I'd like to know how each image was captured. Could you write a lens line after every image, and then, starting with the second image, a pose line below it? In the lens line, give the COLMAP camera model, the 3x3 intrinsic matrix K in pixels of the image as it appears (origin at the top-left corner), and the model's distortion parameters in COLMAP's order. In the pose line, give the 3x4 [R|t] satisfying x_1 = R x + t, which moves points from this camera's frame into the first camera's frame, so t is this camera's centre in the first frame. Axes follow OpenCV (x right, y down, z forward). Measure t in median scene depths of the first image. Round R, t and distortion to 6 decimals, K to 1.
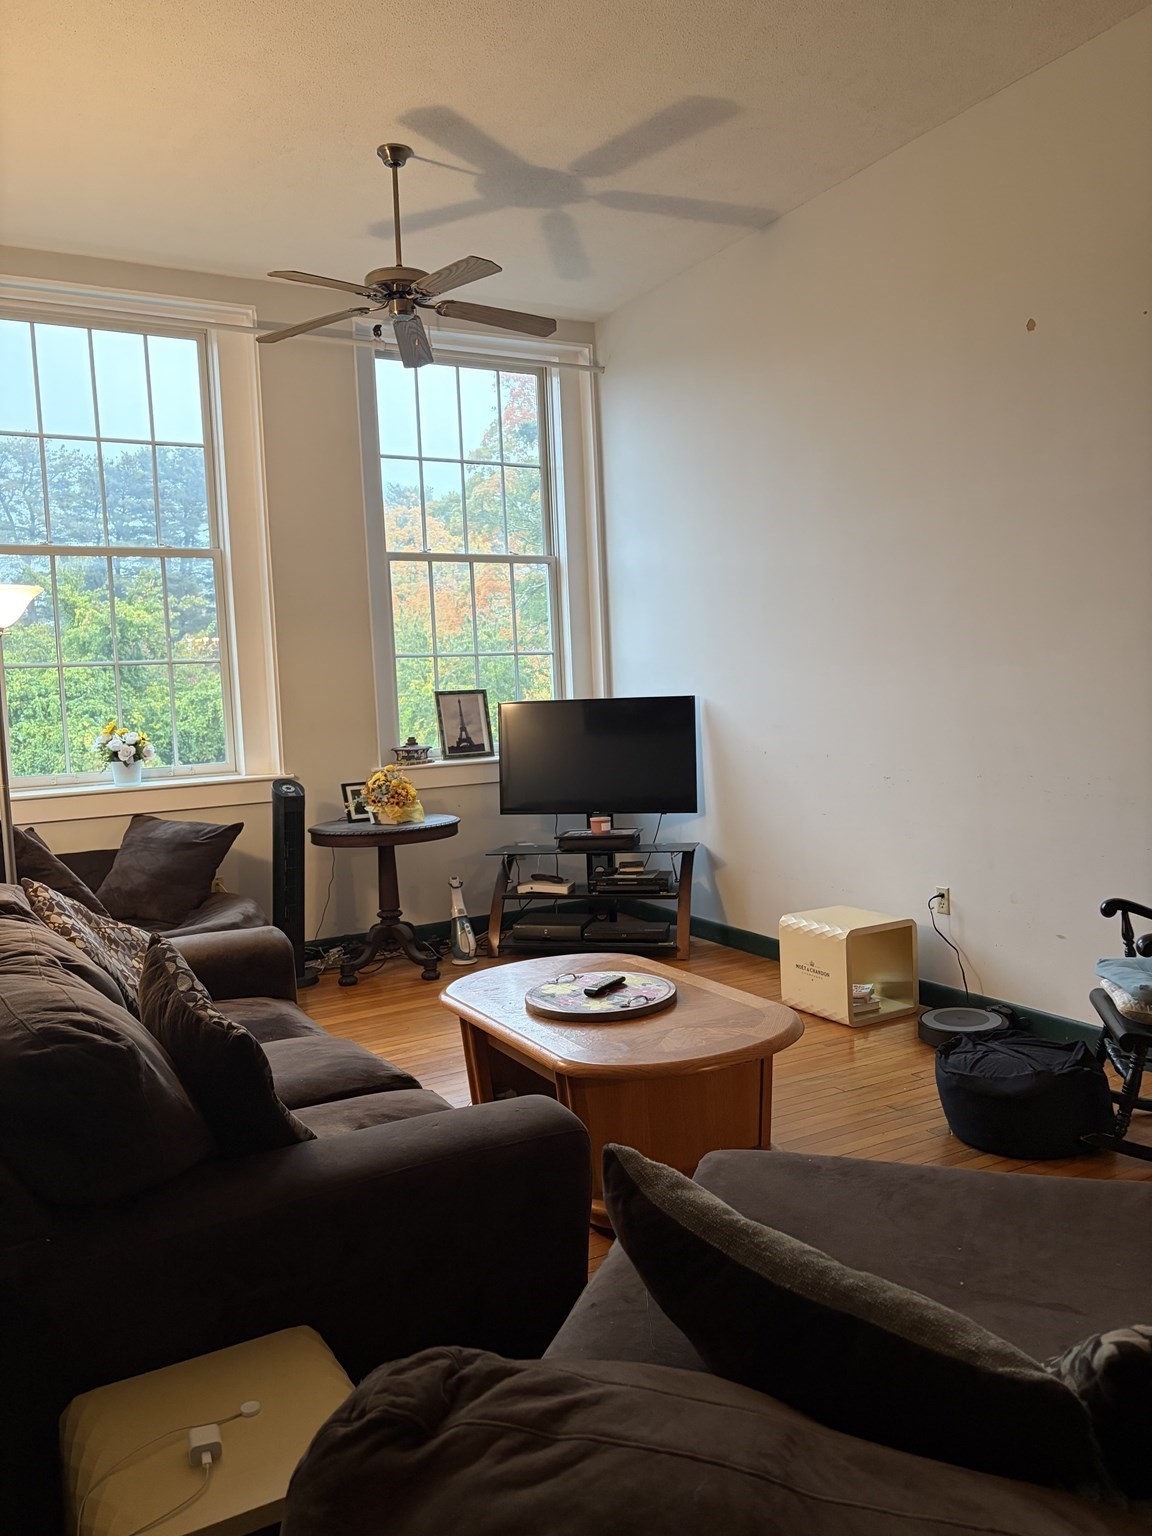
lens RADIAL K [[1161.2, 0, 573.5], [0, 1161.2, 773.9], [0, 0, 1]] dist [0.038464, -0.047712]
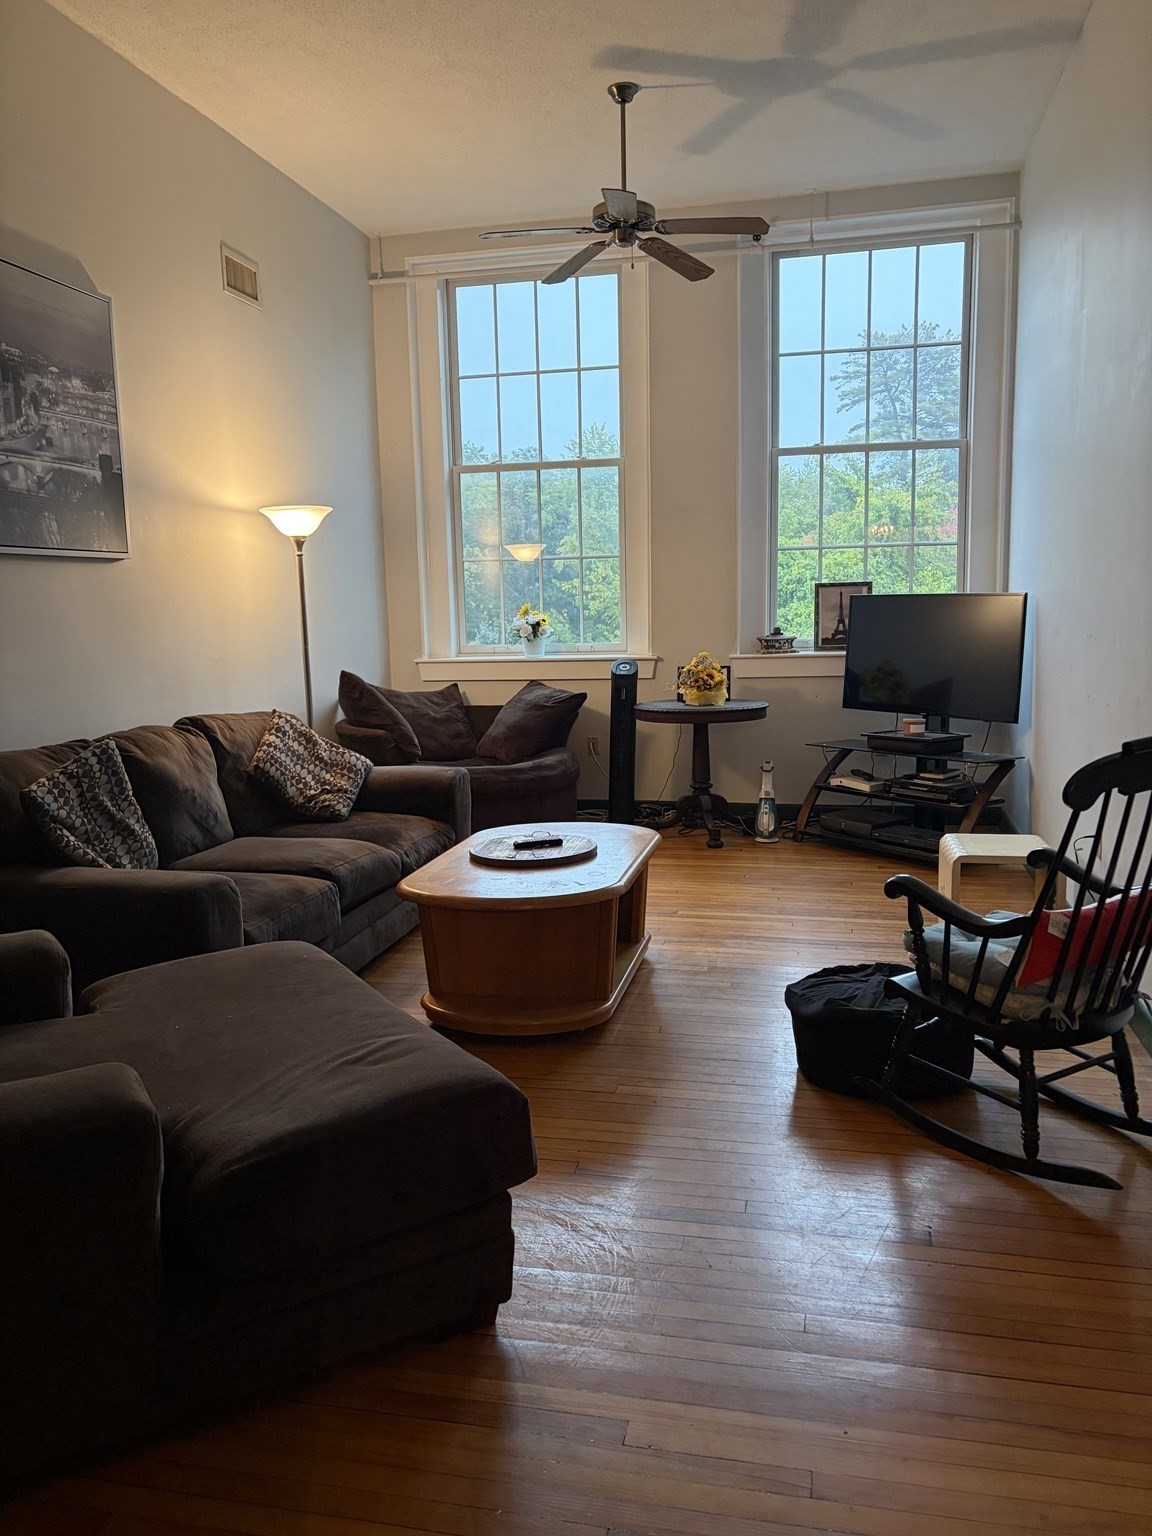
lens RADIAL K [[1161.2, 0, 569.0], [0, 1161.2, 768.5], [0, 0, 1]] dist [0.038464, -0.047712]
pose [[0.737009, 0.121966, -0.664787, 0.458462], [-0.058747, 0.991421, 0.116763, -0.017394], [0.673325, -0.047001, 0.737852, 0.090498]]
